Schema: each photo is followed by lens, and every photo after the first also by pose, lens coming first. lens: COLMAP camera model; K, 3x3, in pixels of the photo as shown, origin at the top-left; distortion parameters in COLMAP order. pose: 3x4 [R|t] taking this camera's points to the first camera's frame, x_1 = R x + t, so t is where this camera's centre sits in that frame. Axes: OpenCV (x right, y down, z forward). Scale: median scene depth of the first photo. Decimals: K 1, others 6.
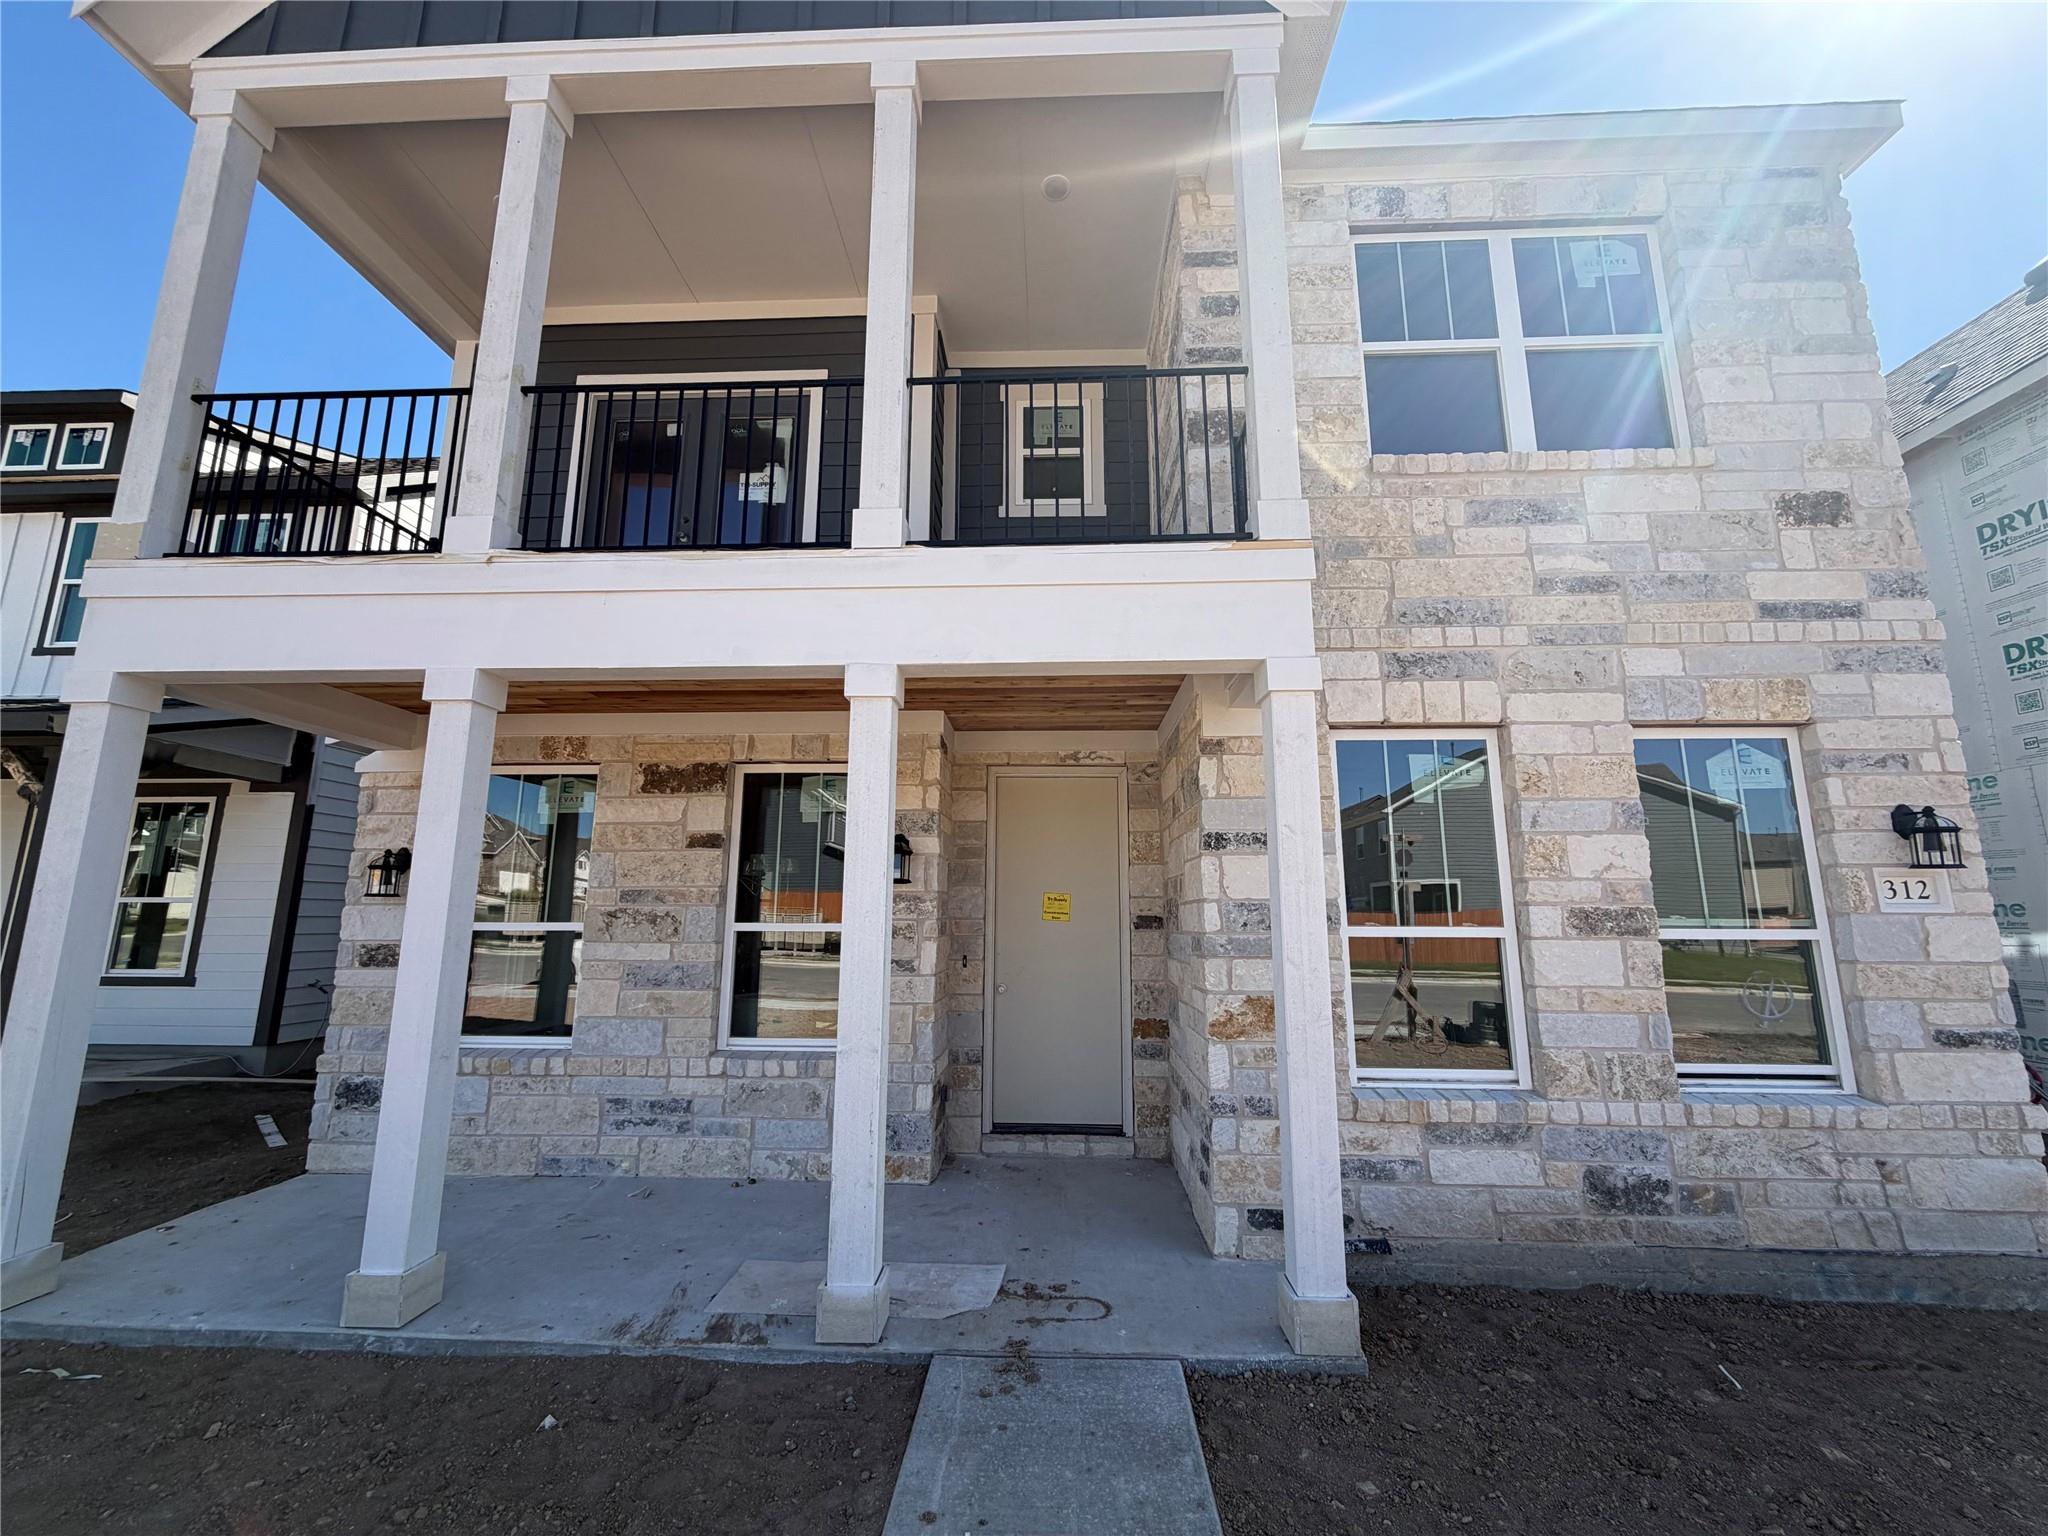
lens RADIAL K [[817.3, 0, 1021.8], [0, 817.3, 765.7], [0, 0, 1]] dist [0.000159, 0.001669]
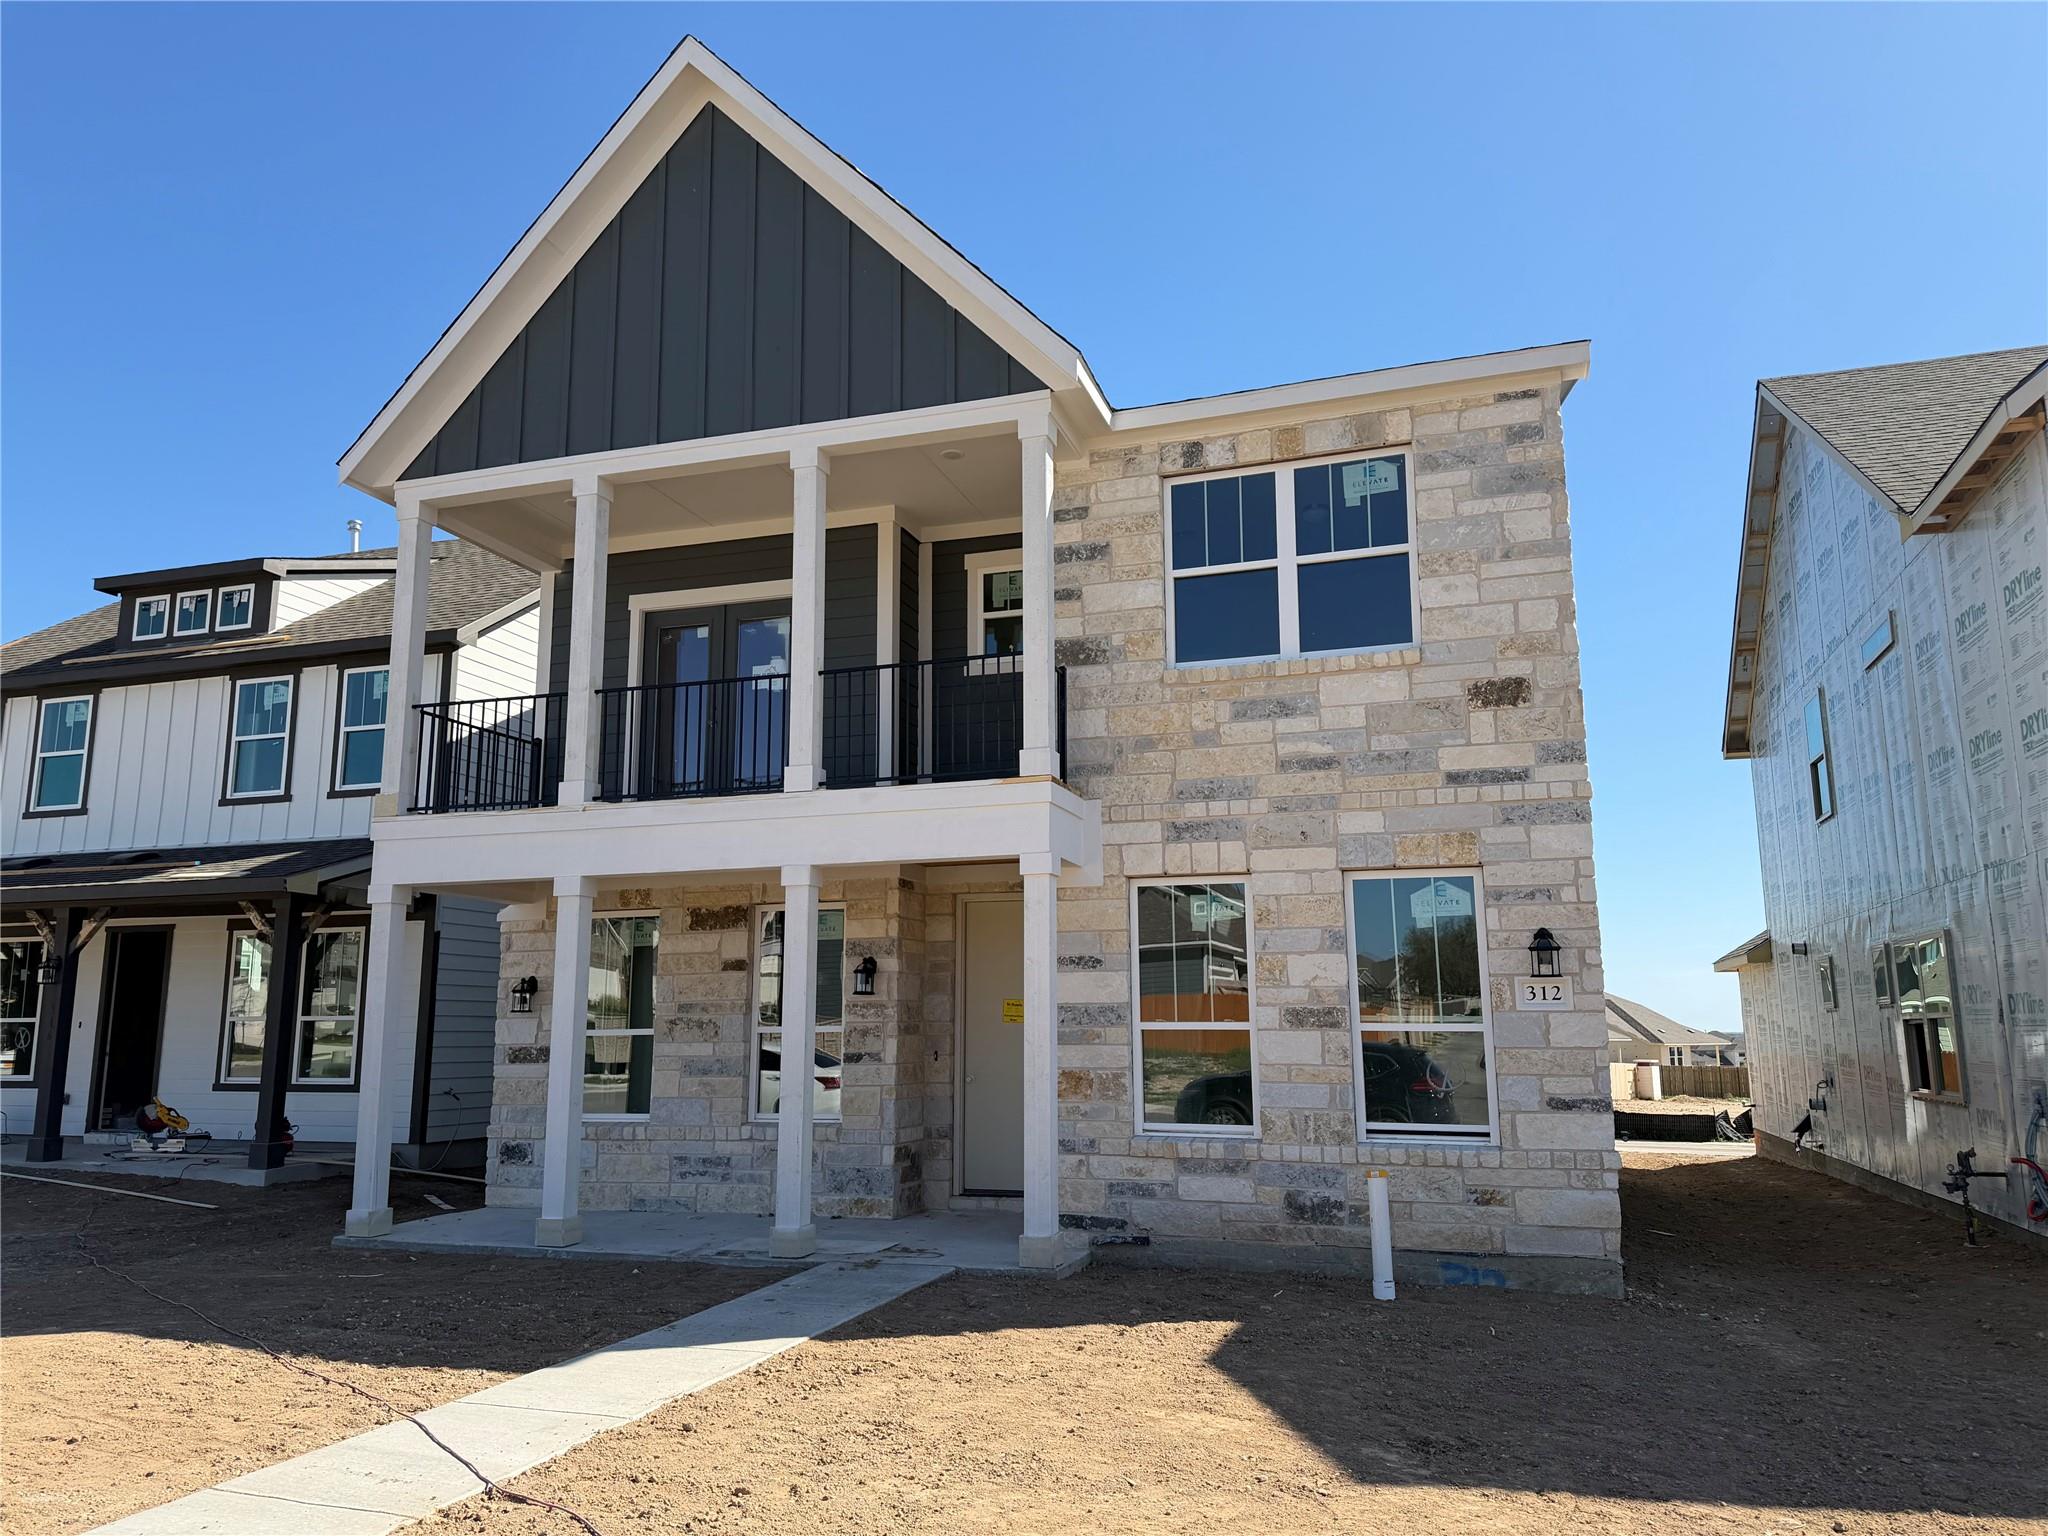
lens RADIAL K [[1427.9, 0, 1026.7], [0, 1427.9, 764.5], [0, 0, 1]] dist [0.072218, -0.024926]
pose [[0.964115, -0.056592, -0.259385, 0.825599], [0.056194, 0.998380, -0.008954, -0.221446], [0.259471, -0.005943, 0.965733, -1.338343]]
